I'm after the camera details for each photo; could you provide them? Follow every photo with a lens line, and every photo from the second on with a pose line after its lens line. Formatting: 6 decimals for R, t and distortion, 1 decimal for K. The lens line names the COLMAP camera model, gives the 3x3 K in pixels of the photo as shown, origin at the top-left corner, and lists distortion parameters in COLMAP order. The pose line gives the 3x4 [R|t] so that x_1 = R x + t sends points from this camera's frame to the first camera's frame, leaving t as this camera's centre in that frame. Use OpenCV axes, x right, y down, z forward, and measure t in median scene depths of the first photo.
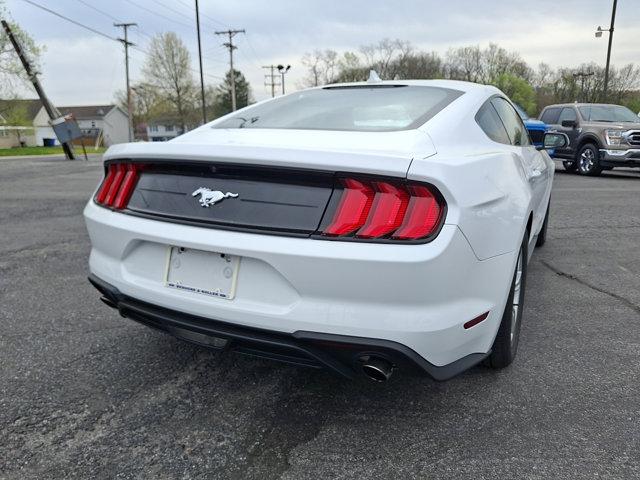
lens RADIAL K [[491.9, 0, 320.0], [0, 491.9, 240.0], [0, 0, 1]] dist [0.048890, -0.109111]
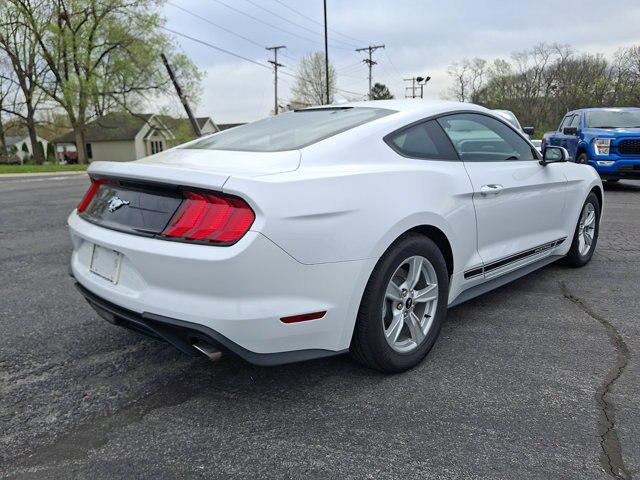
lens RADIAL K [[491.9, 0, 320.0], [0, 491.9, 240.0], [0, 0, 1]] dist [0.048890, -0.109111]
pose [[0.954116, 0.044061, -0.296178, 0.041689], [-0.050769, 0.998598, -0.014993, -0.000091], [0.295102, 0.029342, 0.955015, -0.004260]]
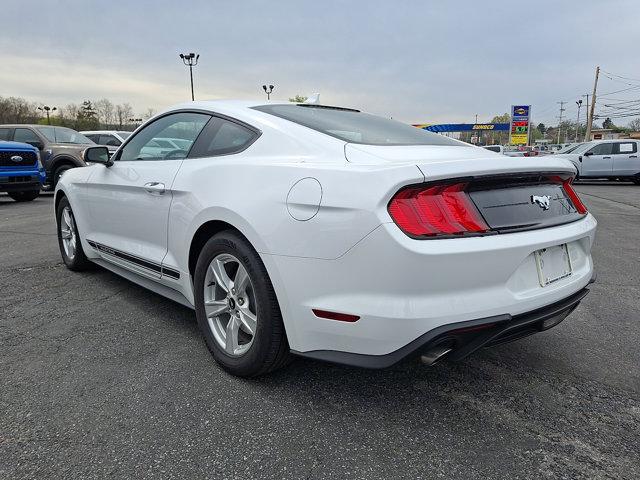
lens RADIAL K [[482.3, 0, 331.8], [0, 482.3, 253.0], [0, 0, 1]] dist [0.008805, -0.000848]
pose [[0.320090, -0.197801, 0.926508, -0.092592], [0.215147, 0.967587, 0.132242, -0.014286], [-0.922635, 0.157006, 0.352271, 0.067057]]
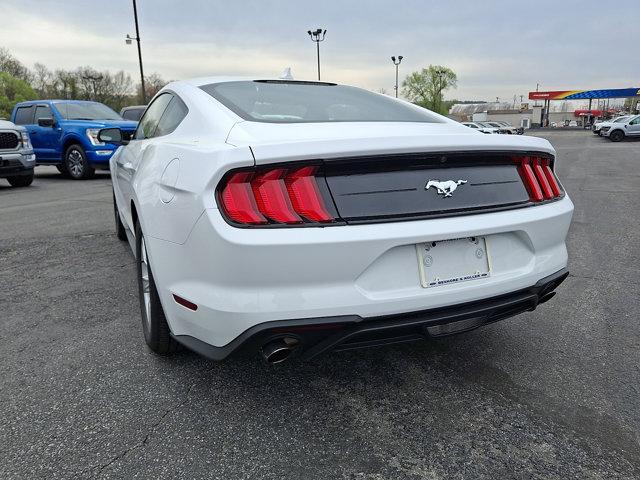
lens RADIAL K [[483.7, 0, 320.0], [0, 483.7, 240.0], [0, 0, 1]] dist [0.011670, -0.002207]
pose [[0.579568, -0.198927, 0.790271, -0.073145], [0.199913, 0.974823, 0.098770, -0.008140], [-0.790022, 0.100742, 0.604745, 0.038116]]
